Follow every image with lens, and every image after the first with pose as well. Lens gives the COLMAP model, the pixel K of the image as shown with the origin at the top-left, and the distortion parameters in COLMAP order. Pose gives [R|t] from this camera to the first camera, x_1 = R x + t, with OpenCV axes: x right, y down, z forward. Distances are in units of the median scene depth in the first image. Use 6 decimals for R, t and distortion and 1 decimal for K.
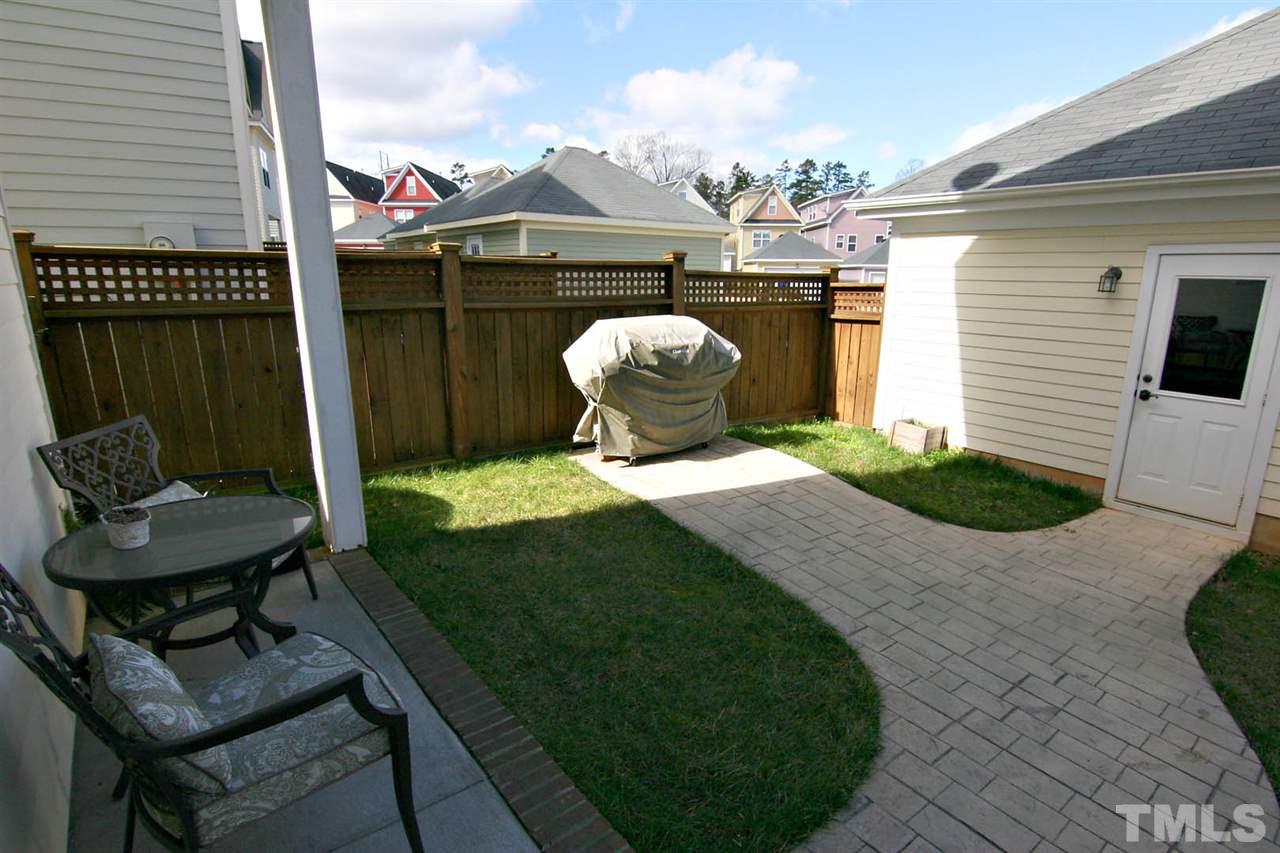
lens RADIAL K [[647.3, 0, 636.2], [0, 647.3, 431.5], [0, 0, 1]] dist [-0.005651, -0.010600]
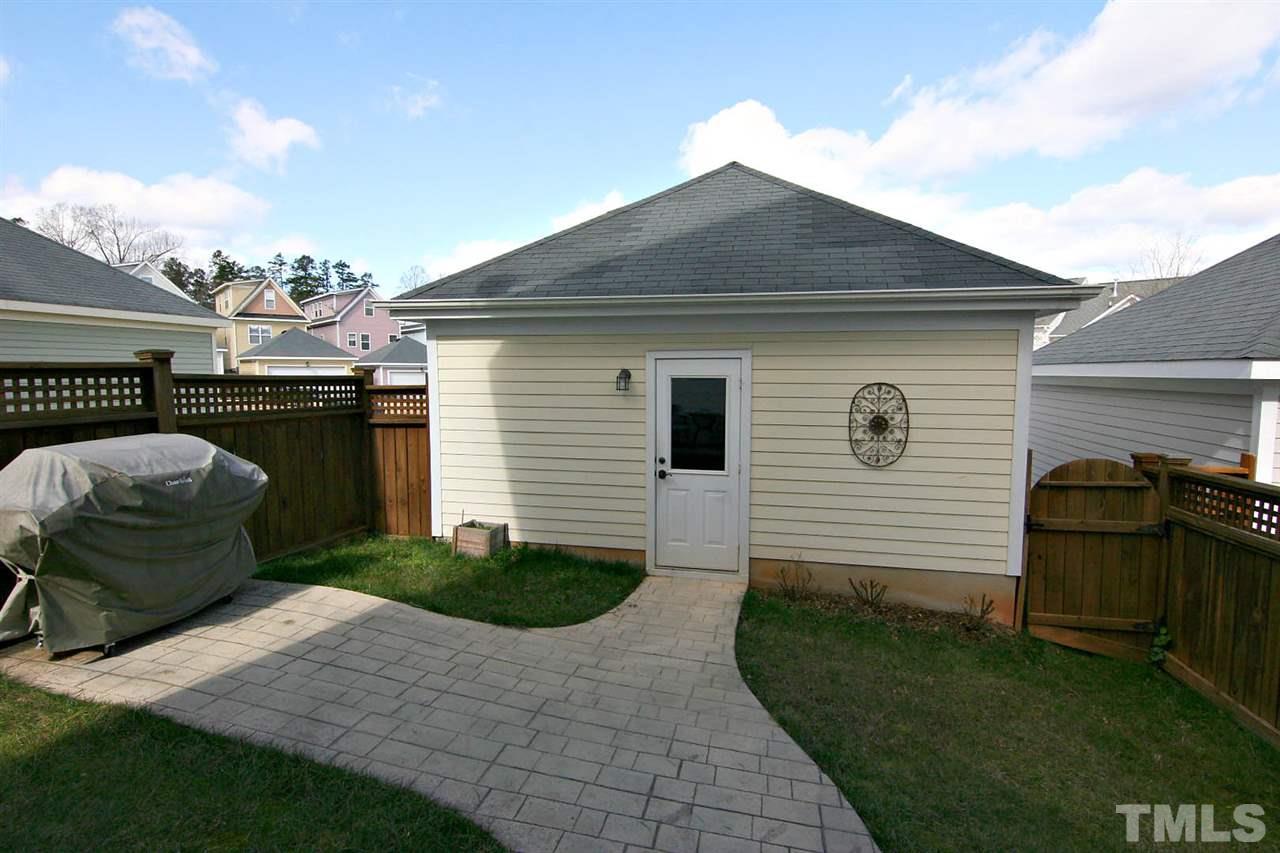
lens RADIAL K [[647.3, 0, 639.7], [0, 647.3, 427.0], [0, 0, 1]] dist [-0.005651, -0.010600]
pose [[0.754406, -0.061334, 0.653536, -0.010932], [0.160014, 0.982773, -0.092477, -0.033033], [-0.636606, 0.174340, 0.751224, 0.098705]]
